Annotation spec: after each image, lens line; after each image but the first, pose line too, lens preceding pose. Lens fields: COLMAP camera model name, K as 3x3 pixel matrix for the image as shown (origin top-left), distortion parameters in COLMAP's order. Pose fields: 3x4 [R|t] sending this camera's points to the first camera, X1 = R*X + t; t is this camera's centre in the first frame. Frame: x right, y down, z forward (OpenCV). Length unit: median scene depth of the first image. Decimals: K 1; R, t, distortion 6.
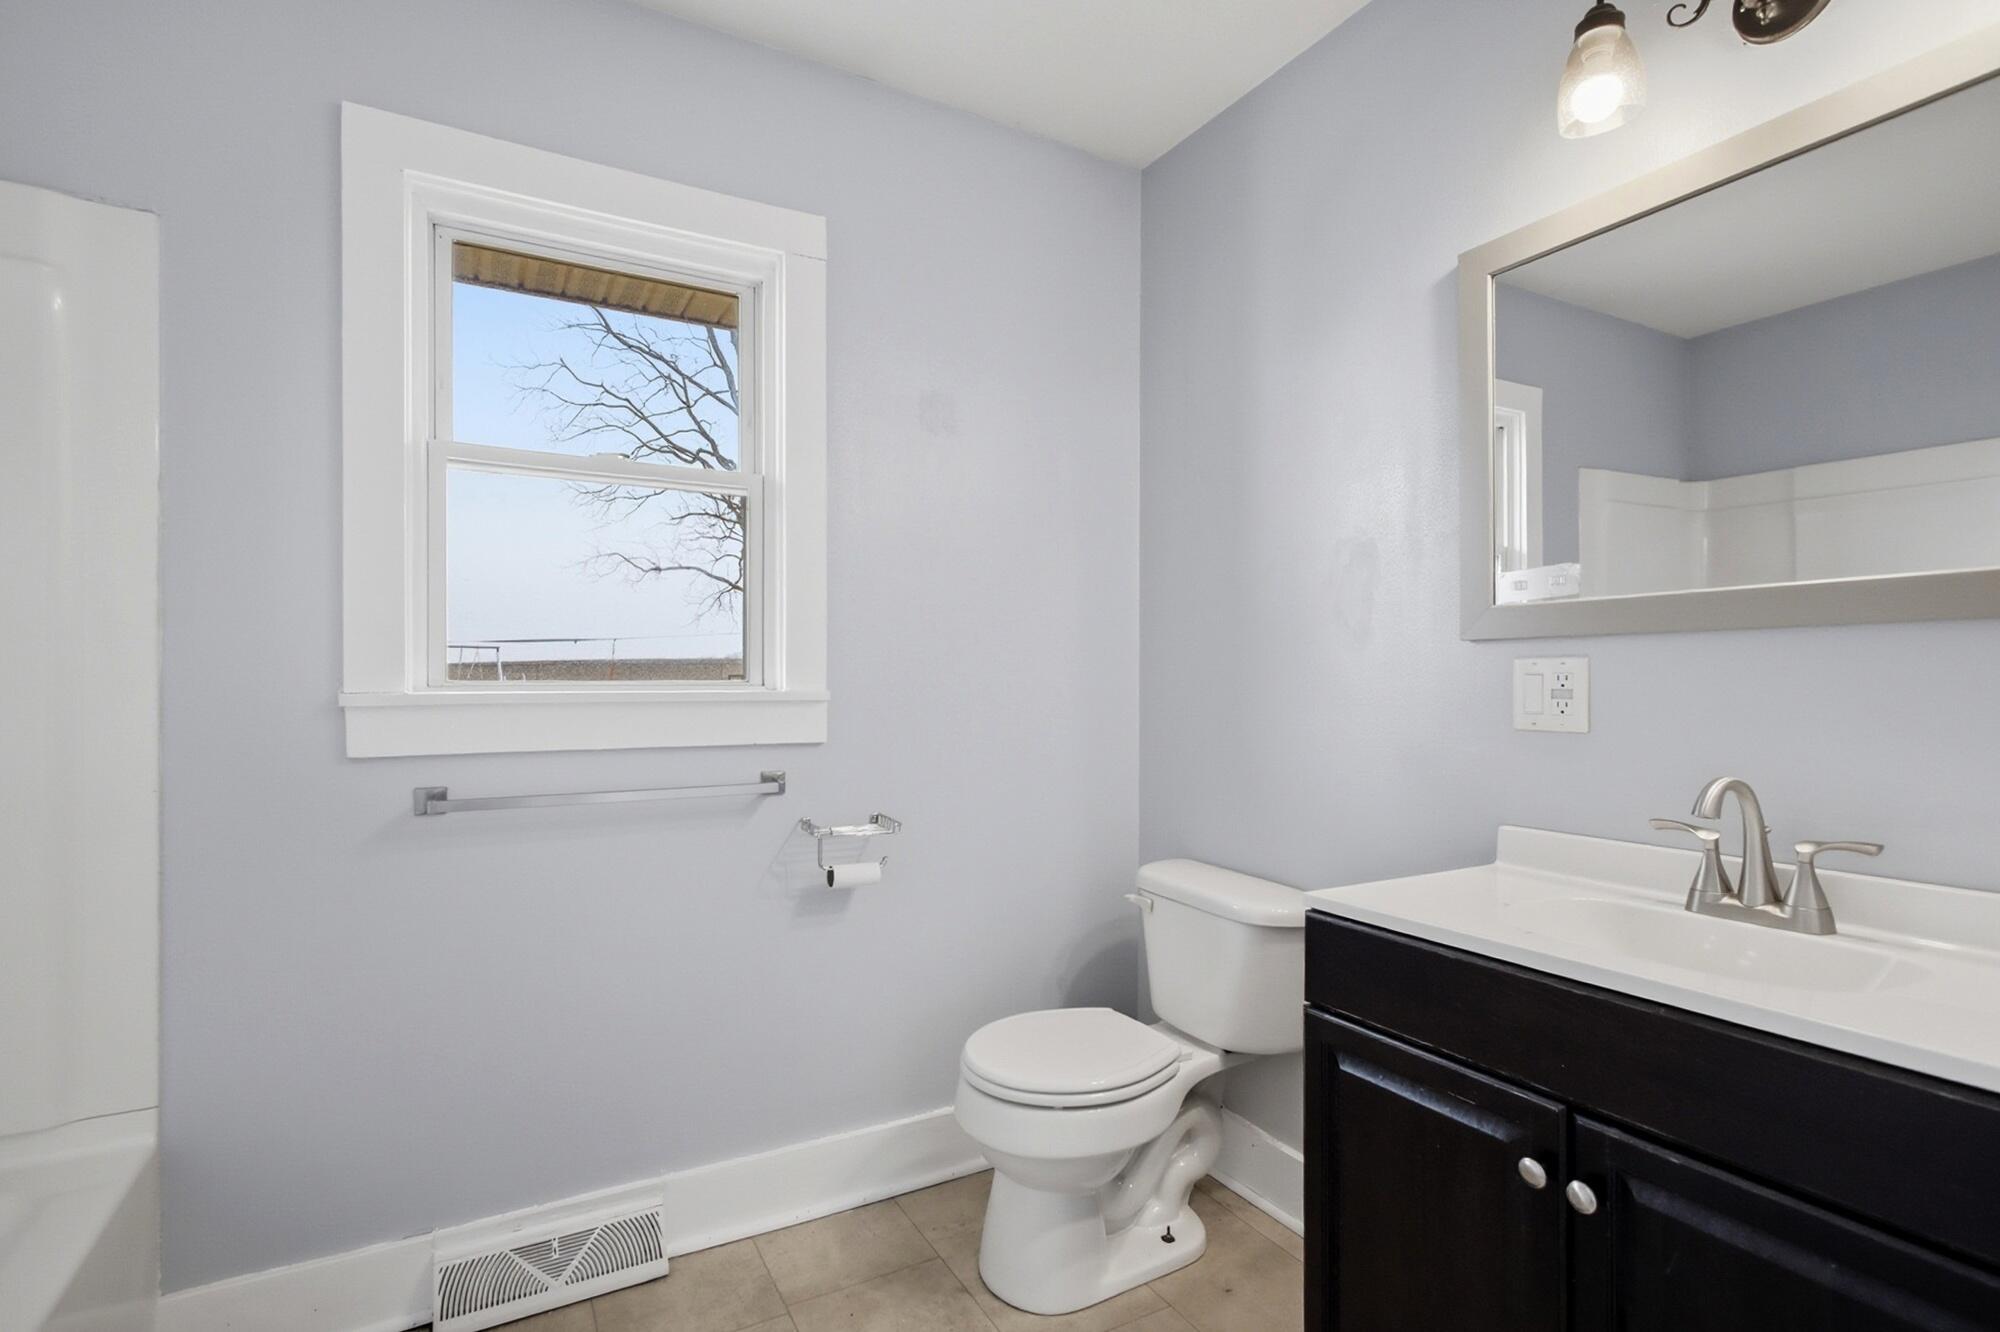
lens RADIAL K [[943.3, 0, 994.4], [0, 943.3, 673.6], [0, 0, 1]] dist [0.000621, -0.000914]
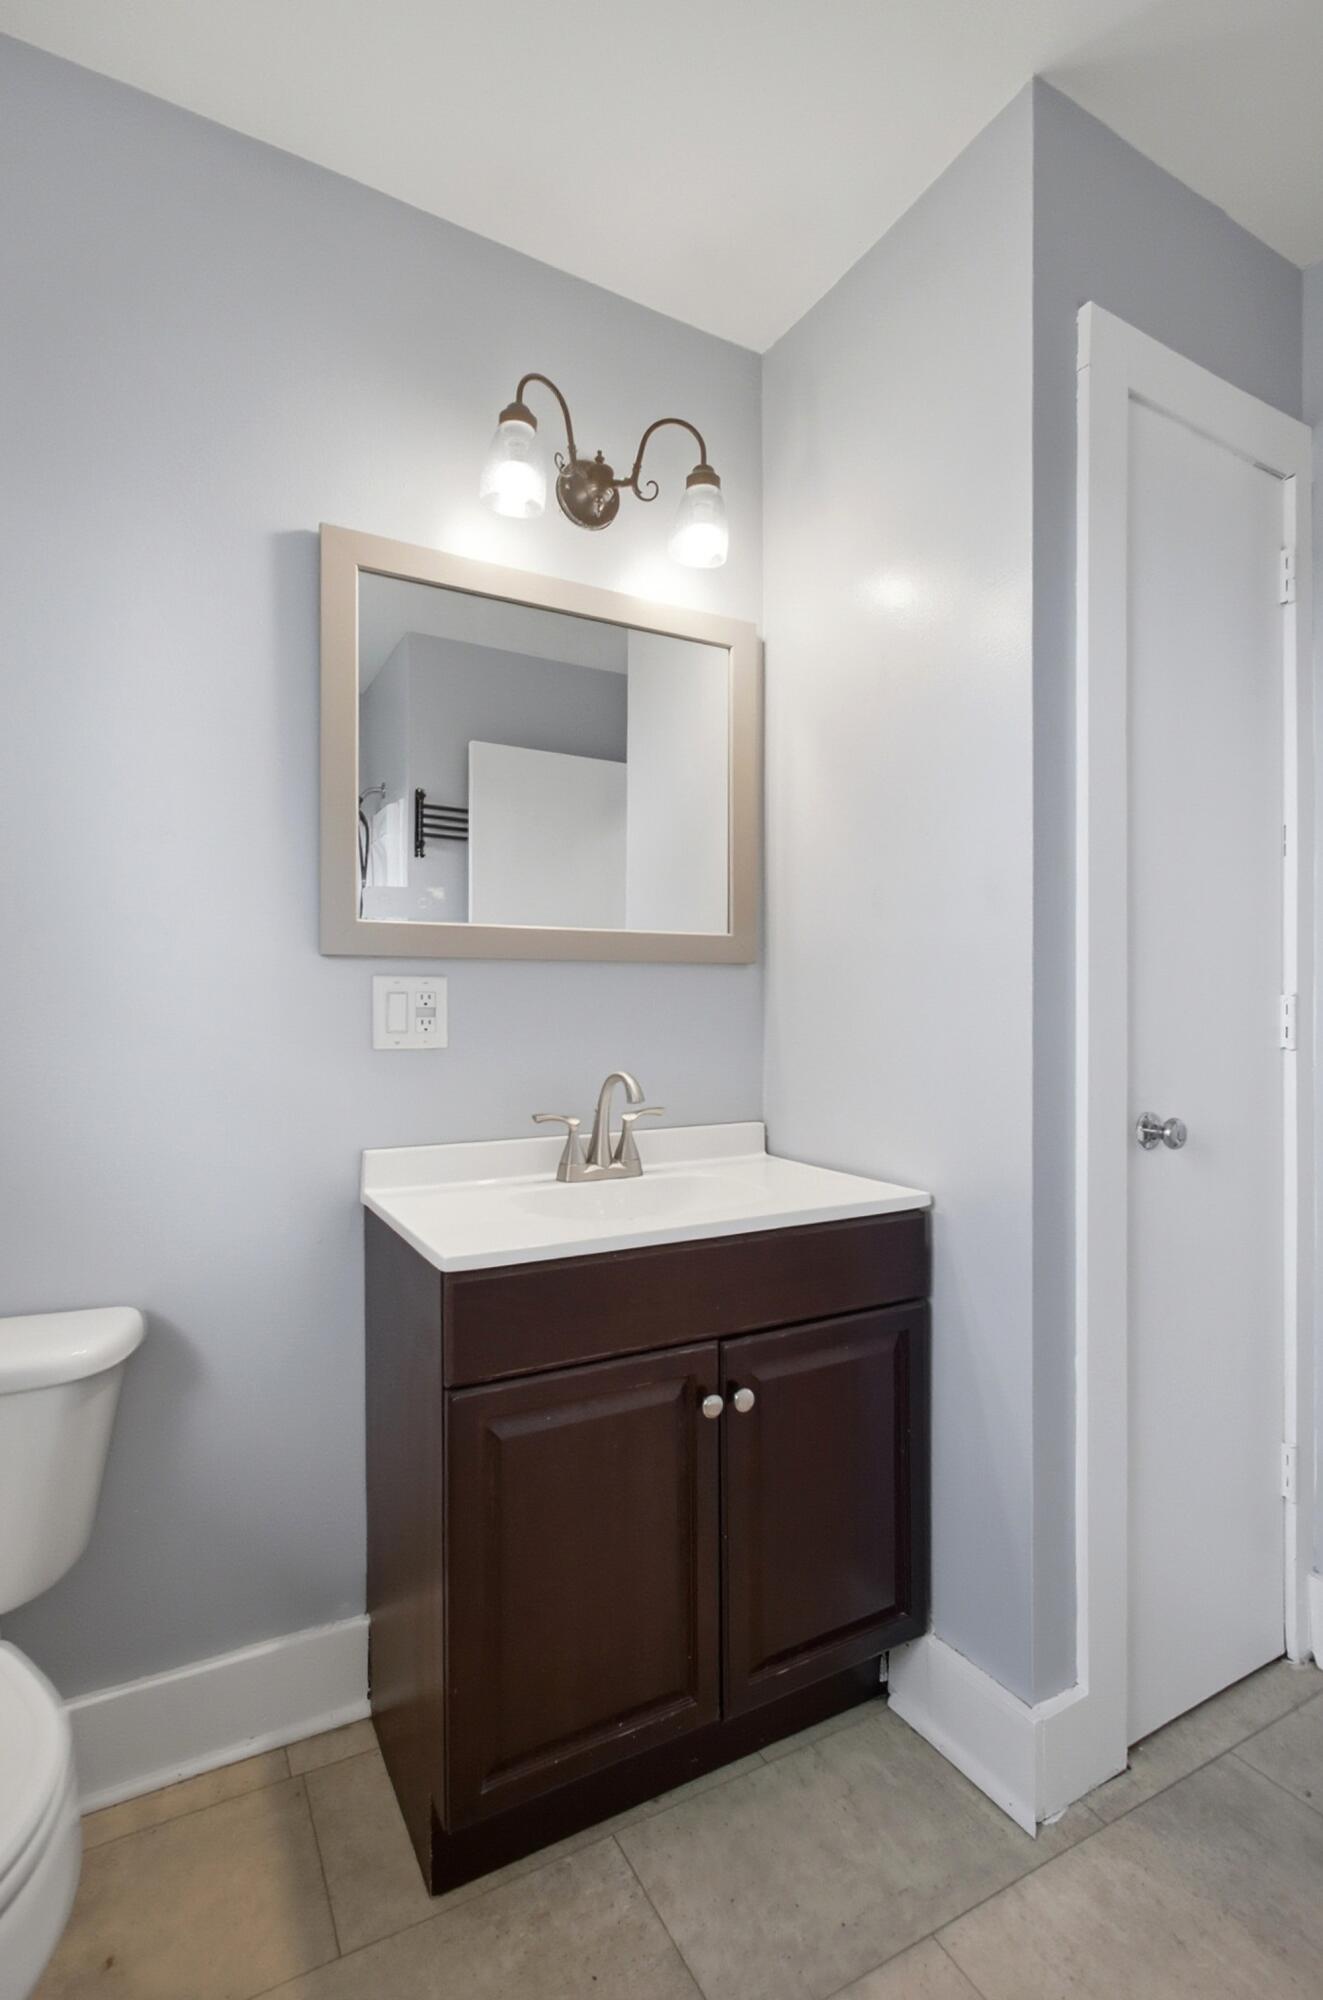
lens RADIAL K [[955.6, 0, 659.4], [0, 955.6, 1000.6], [0, 0, 1]] dist [-0.004547, 0.002357]
pose [[0.011939, 0.005460, 0.999914, -0.452812], [-0.004431, 0.999976, -0.005407, 0.013314], [-0.999919, -0.004366, 0.011963, 0.737495]]
